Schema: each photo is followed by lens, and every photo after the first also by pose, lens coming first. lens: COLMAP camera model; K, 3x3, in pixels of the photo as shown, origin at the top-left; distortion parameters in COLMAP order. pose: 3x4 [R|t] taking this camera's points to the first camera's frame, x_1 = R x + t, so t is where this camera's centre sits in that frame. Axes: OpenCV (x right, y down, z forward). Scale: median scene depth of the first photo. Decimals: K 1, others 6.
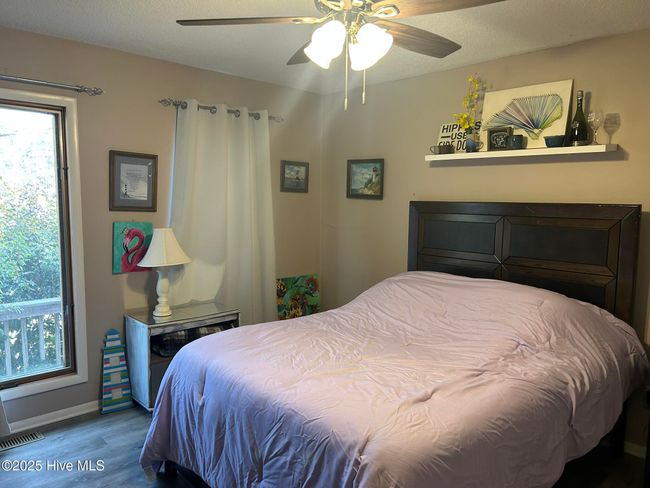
lens RADIAL K [[479.1, 0, 322.8], [0, 479.1, 250.9], [0, 0, 1]] dist [0.067502, -0.098489]
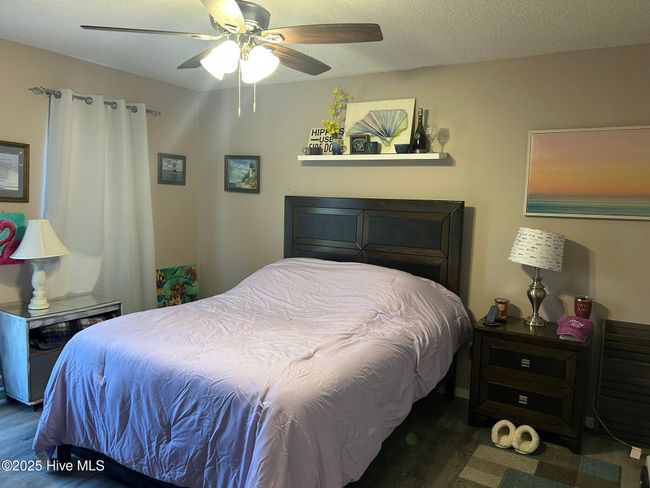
lens RADIAL K [[479.1, 0, 322.8], [0, 479.1, 250.9], [0, 0, 1]] dist [0.067502, -0.098489]
pose [[0.960204, -0.017716, 0.278737, -0.060764], [0.013746, 0.999774, 0.016192, 0.010235], [-0.278961, -0.011717, 0.960231, -0.122196]]
